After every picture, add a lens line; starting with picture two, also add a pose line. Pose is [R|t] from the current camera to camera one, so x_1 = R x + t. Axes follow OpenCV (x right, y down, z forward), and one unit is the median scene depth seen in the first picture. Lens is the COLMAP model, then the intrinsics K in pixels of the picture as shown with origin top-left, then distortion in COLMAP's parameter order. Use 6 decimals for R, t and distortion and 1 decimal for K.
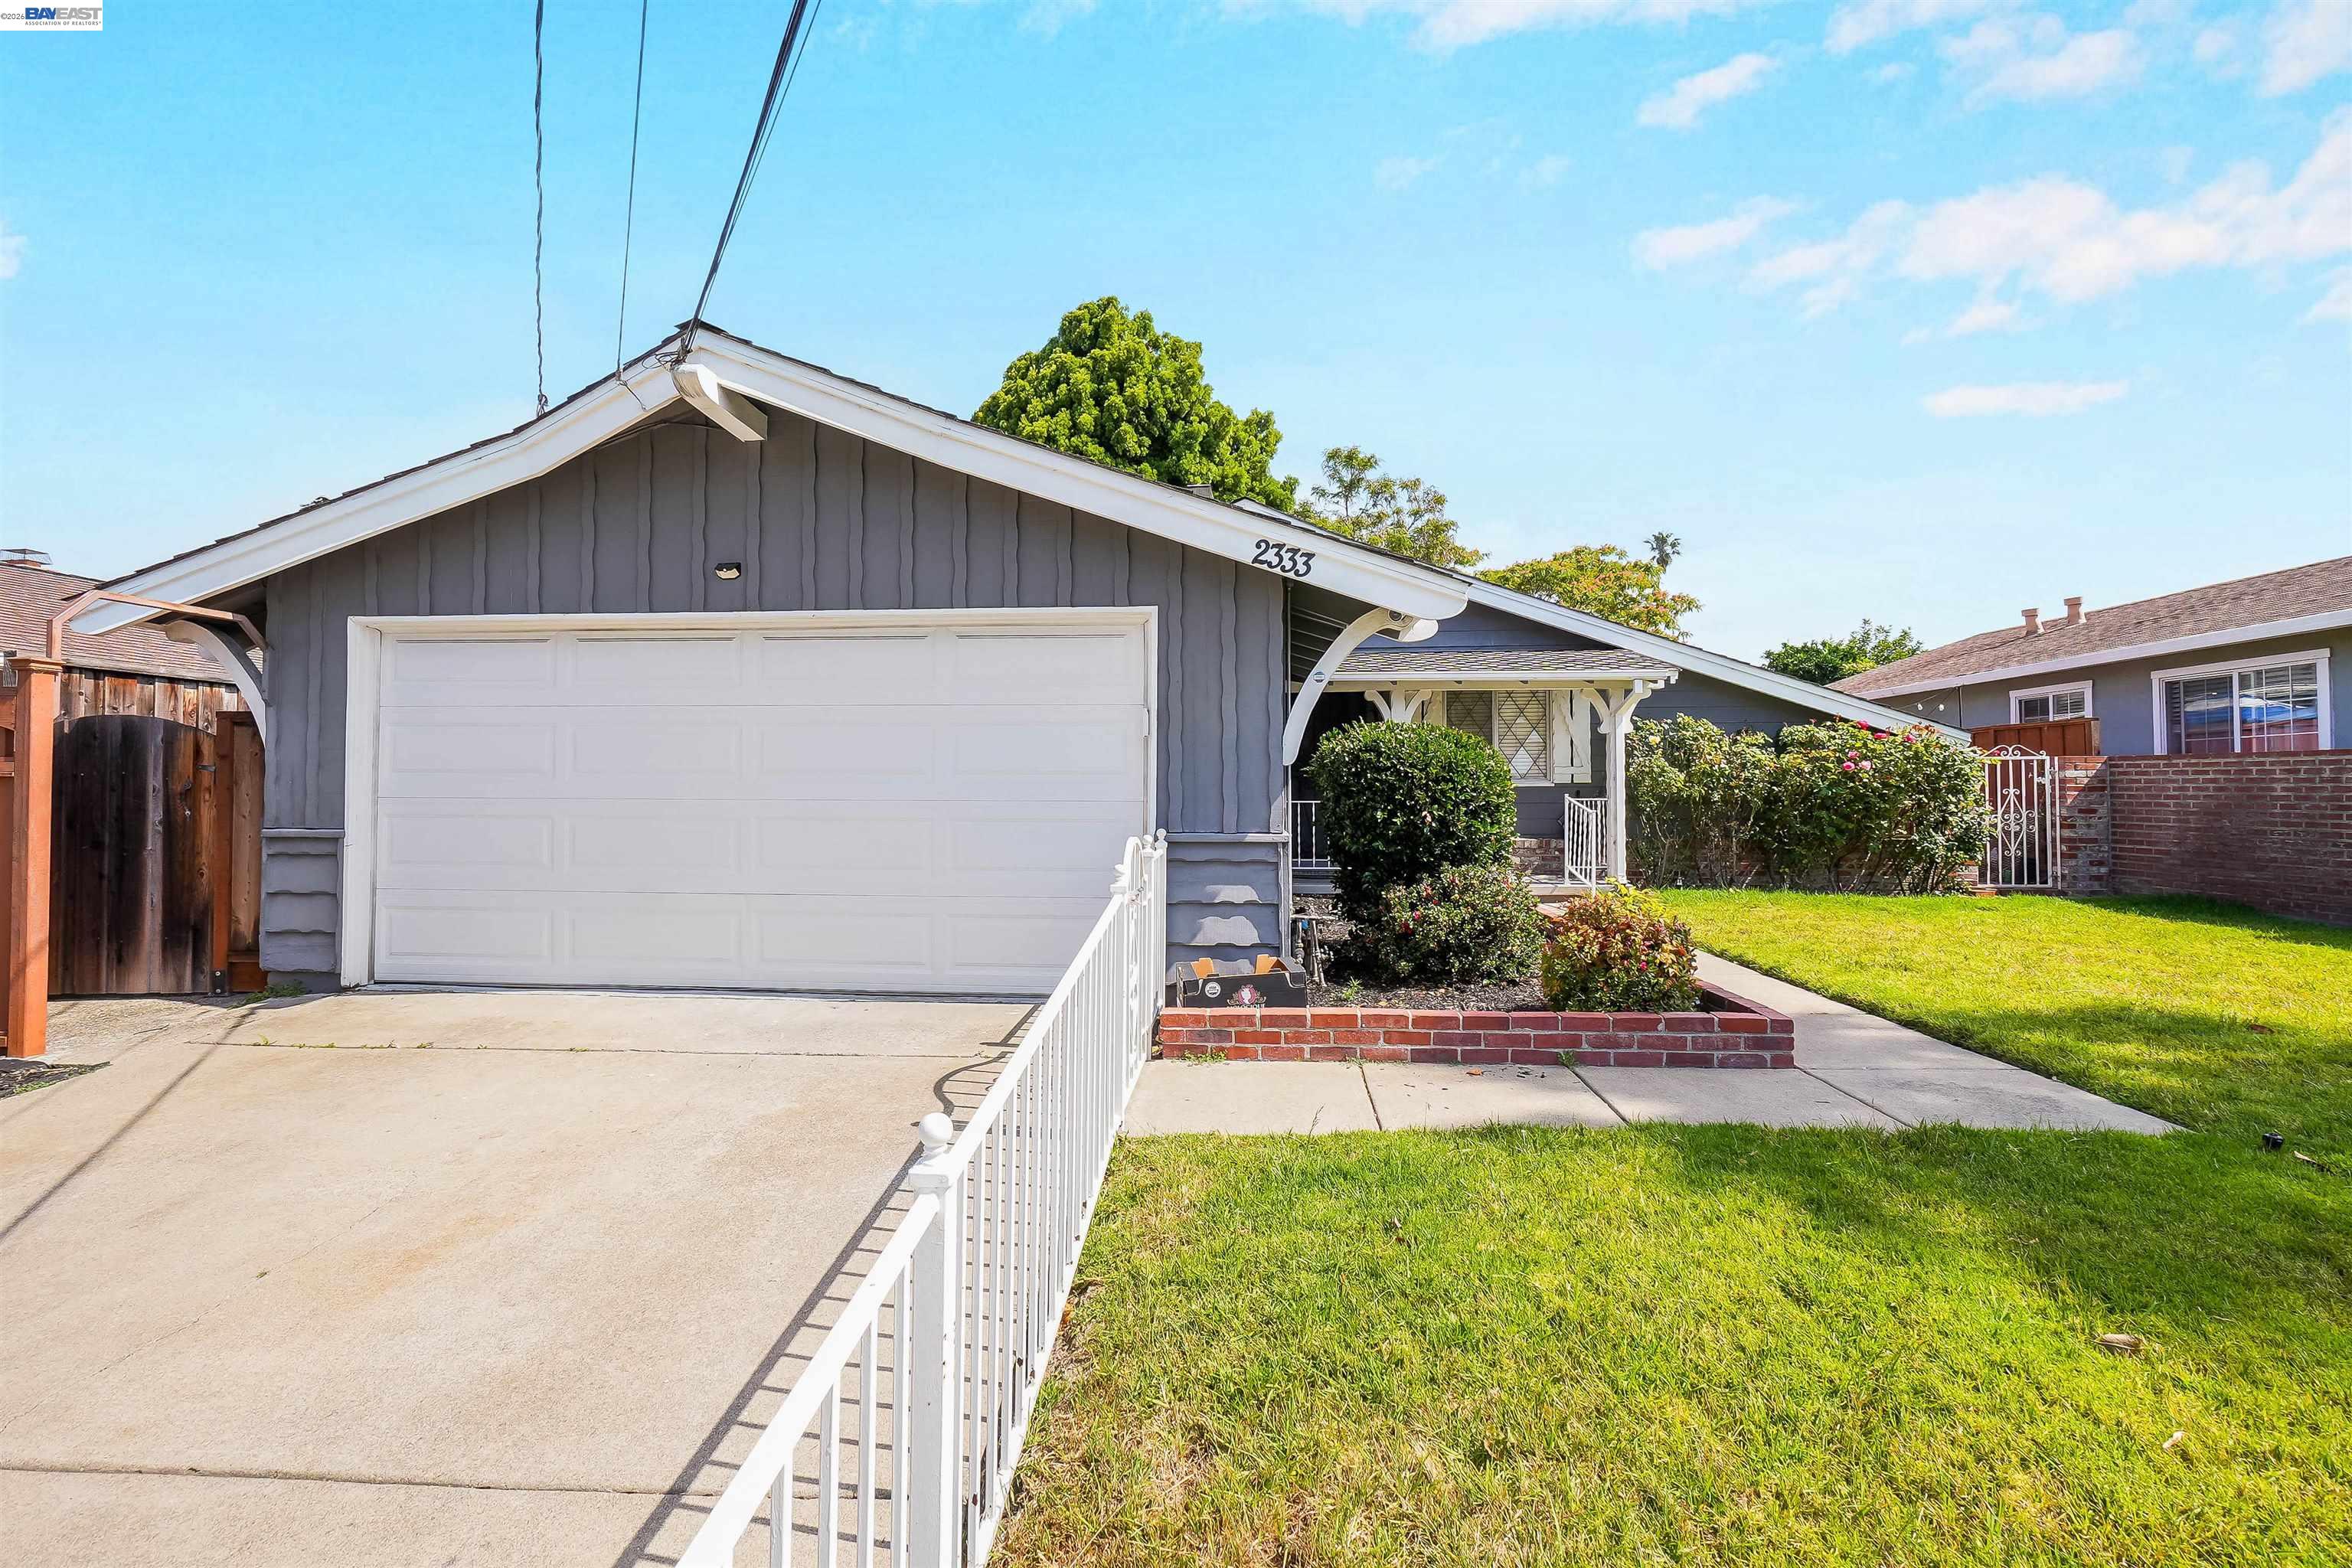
lens RADIAL K [[1019.2, 0, 1176.1], [0, 1019.2, 771.2], [0, 0, 1]] dist [-0.007817, 0.003893]
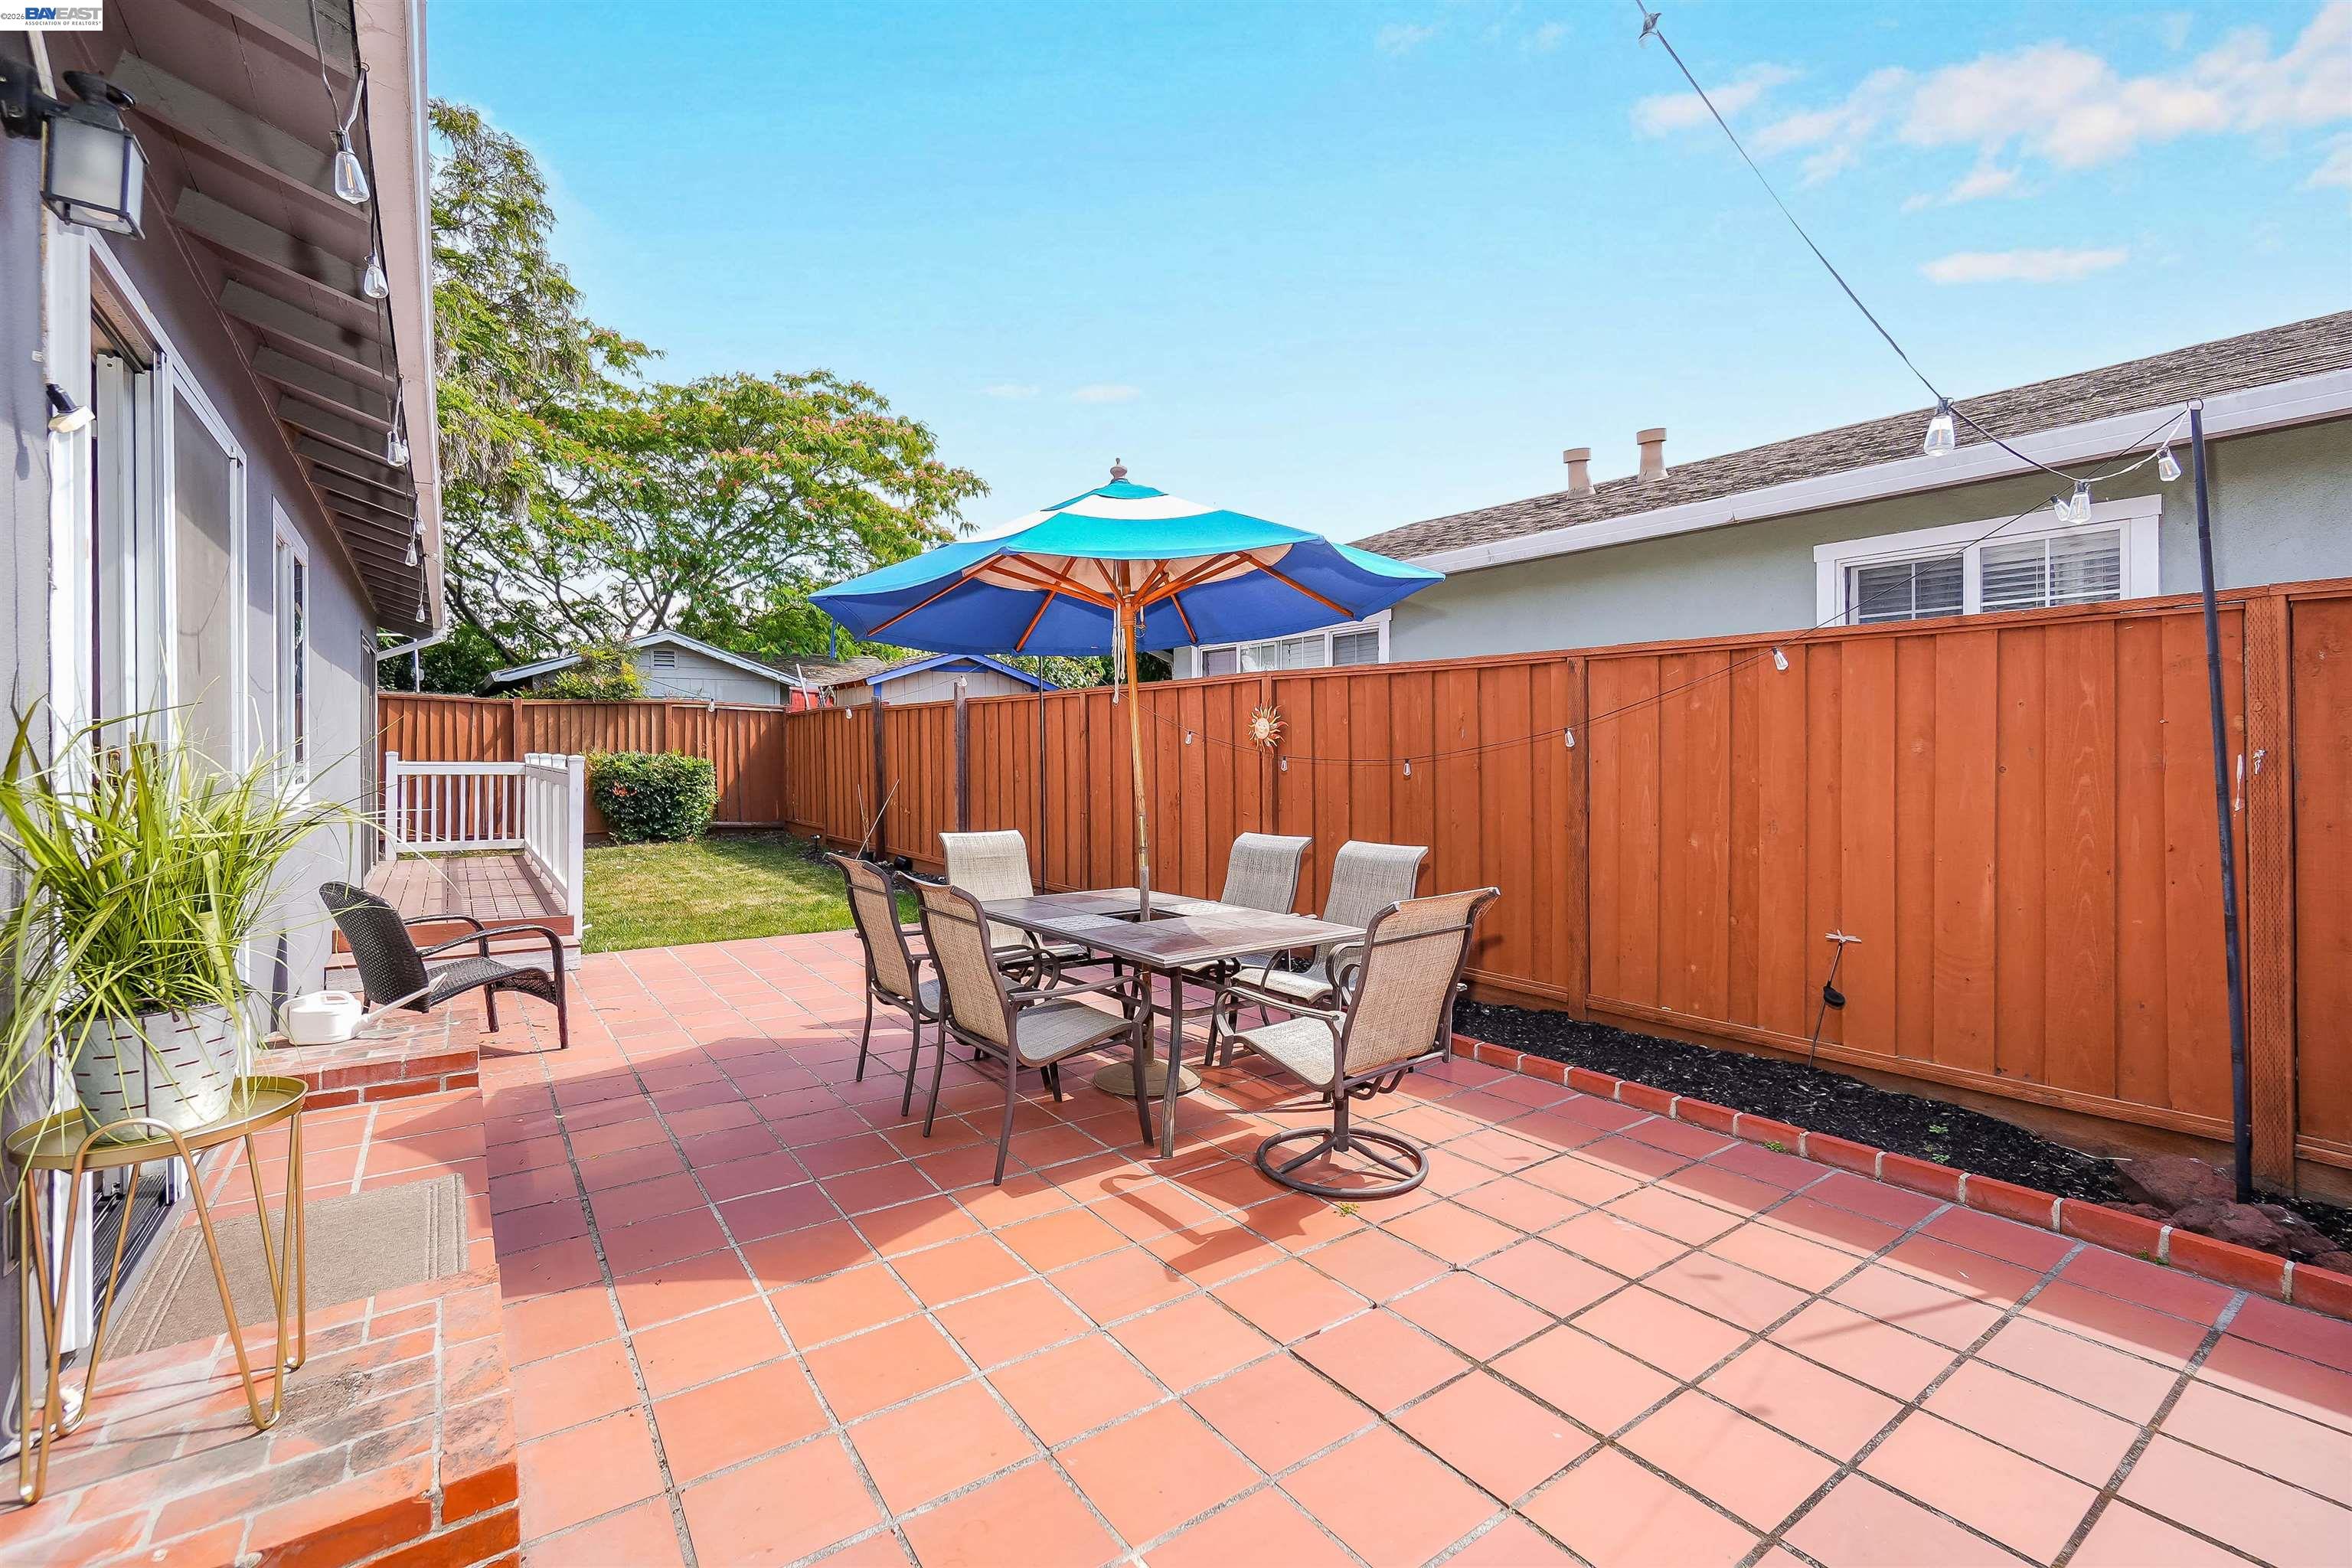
lens RADIAL K [[1019.2, 0, 1155.3], [0, 1019.2, 746.9], [0, 0, 1]] dist [-0.007817, 0.003893]
pose [[0.783450, 0.001110, 0.621454, 0.215938], [-0.013683, 0.999787, 0.015464, -0.003181], [-0.621304, -0.020619, 0.783298, 0.476397]]
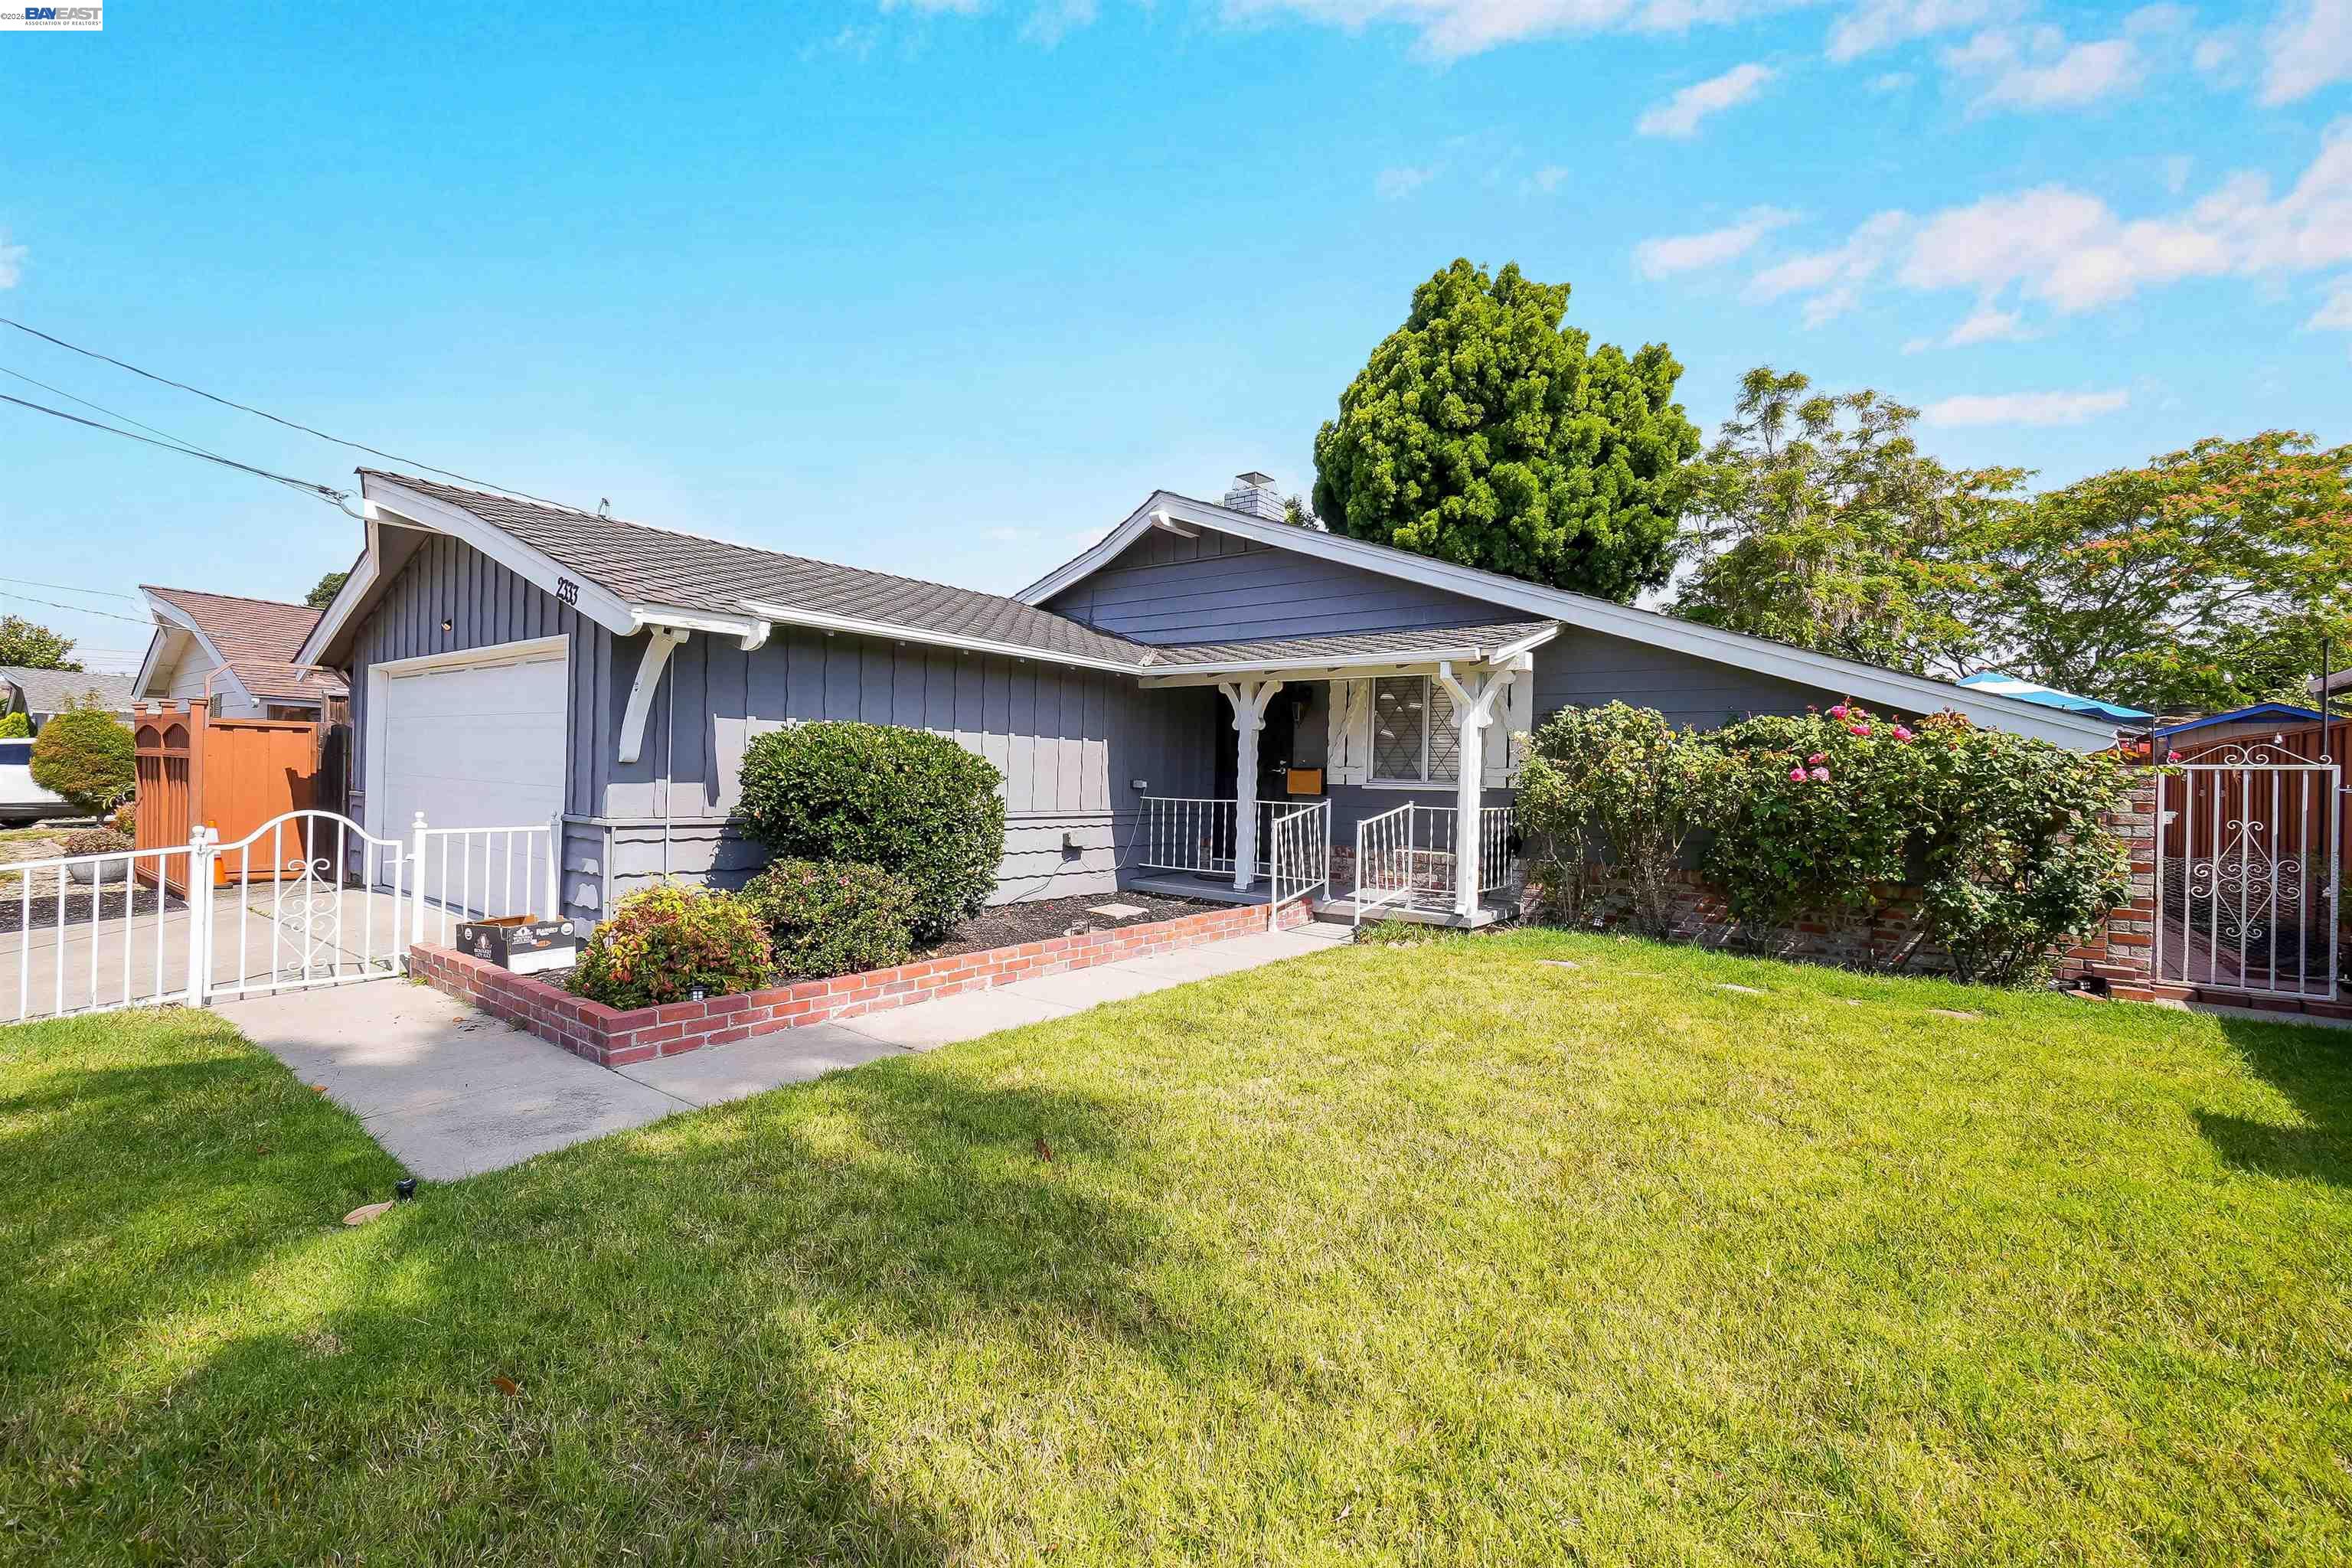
lens RADIAL K [[1019.2, 0, 1182.0], [0, 1019.2, 774.9], [0, 0, 1]] dist [-0.007817, 0.003893]
pose [[0.827764, 0.022373, -0.560630, 0.275113], [-0.014068, 0.999718, 0.019125, -0.004688], [0.560900, -0.007944, 0.827846, 0.080666]]
